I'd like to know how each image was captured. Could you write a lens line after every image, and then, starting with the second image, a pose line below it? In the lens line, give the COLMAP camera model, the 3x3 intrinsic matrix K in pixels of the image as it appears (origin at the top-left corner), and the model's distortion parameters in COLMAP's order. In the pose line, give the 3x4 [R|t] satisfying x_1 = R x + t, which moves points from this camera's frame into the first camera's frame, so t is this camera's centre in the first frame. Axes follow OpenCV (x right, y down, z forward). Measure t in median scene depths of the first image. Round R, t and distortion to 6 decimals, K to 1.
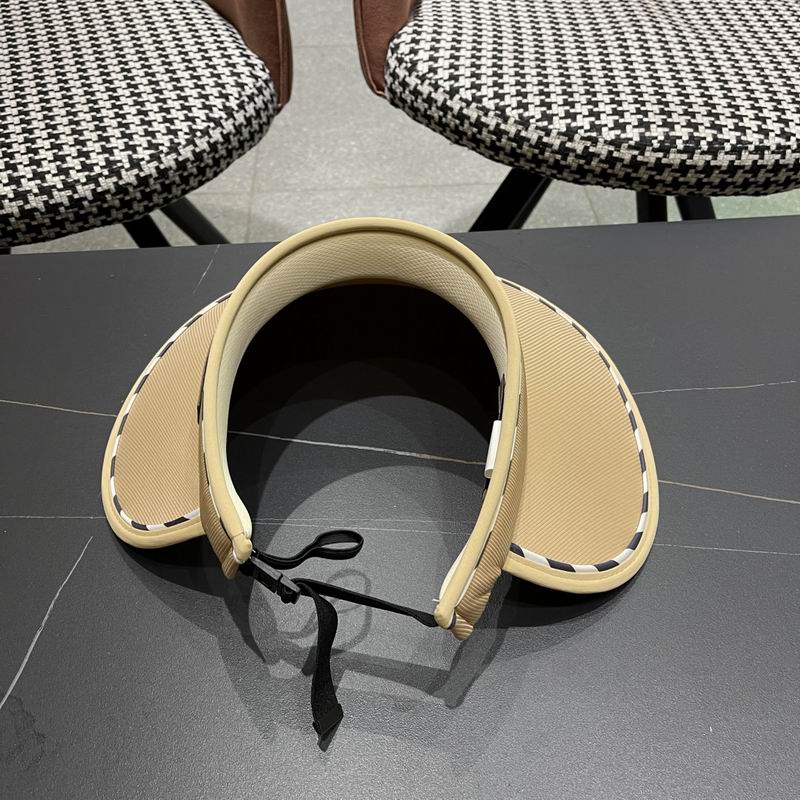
lens RADIAL K [[788.1, 0, 393.0], [0, 788.1, 400.5], [0, 0, 1]] dist [0.015464, 0.000000]
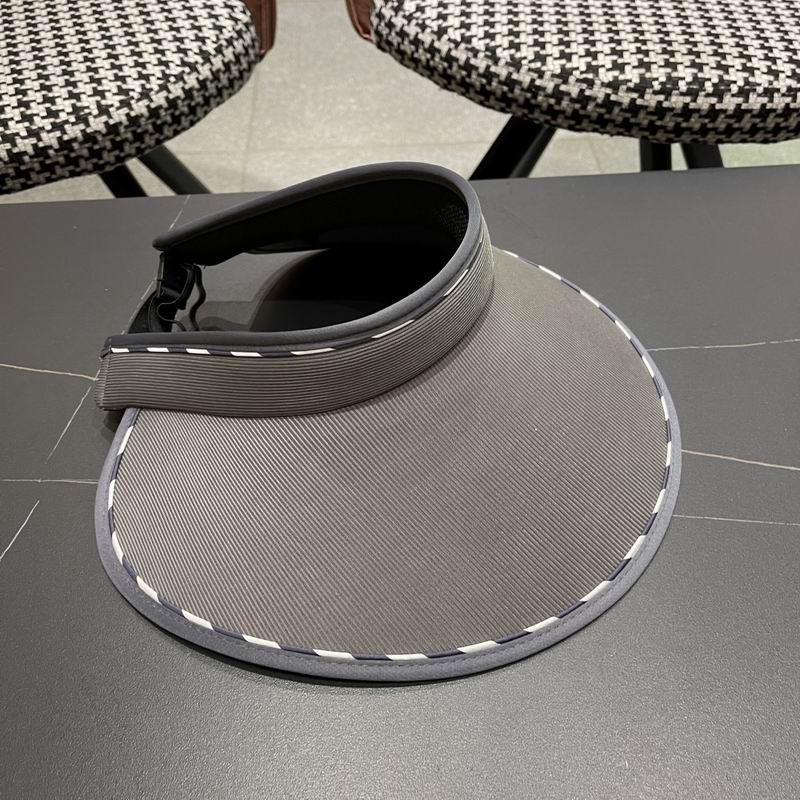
lens RADIAL K [[788.1, 0, 391.6], [0, 788.1, 399.0], [0, 0, 1]] dist [0.015464, 0.000000]
pose [[0.999841, 0.003971, -0.017403, 0.035298], [-0.003346, 0.999352, 0.035843, 0.010443], [0.017534, -0.035779, 0.999206, 0.047341]]
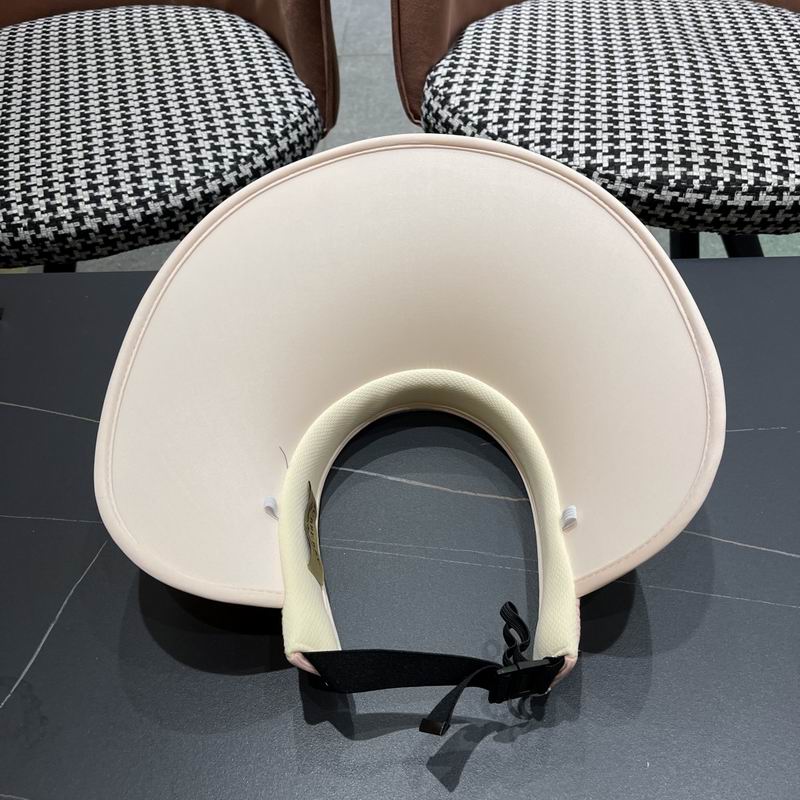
lens RADIAL K [[788.1, 0, 397.1], [0, 788.1, 391.8], [0, 0, 1]] dist [0.015464, 0.000000]
pose [[0.994713, 0.045236, -0.092195, 0.077704], [-0.045125, 0.998976, 0.003299, -0.038637], [0.092250, 0.000879, 0.995736, -0.047722]]
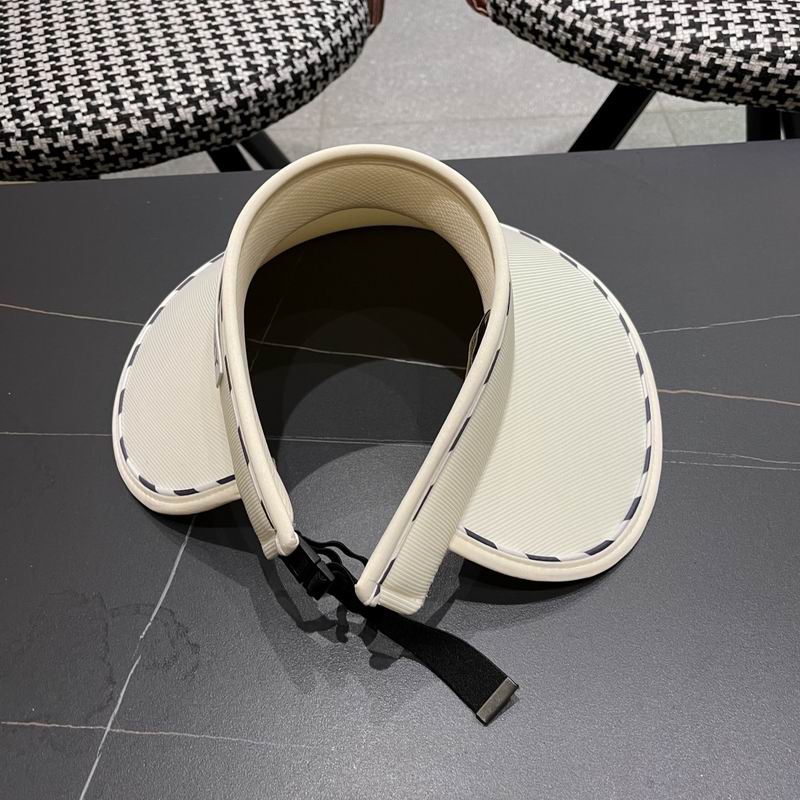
lens RADIAL K [[788.1, 0, 390.4], [0, 788.1, 395.0], [0, 0, 1]] dist [0.015464, 0.000000]
pose [[0.998544, 0.008417, -0.053274, -0.078733], [-0.005402, 0.998390, 0.056472, 0.025423], [0.053664, -0.056102, 0.996982, 0.015998]]
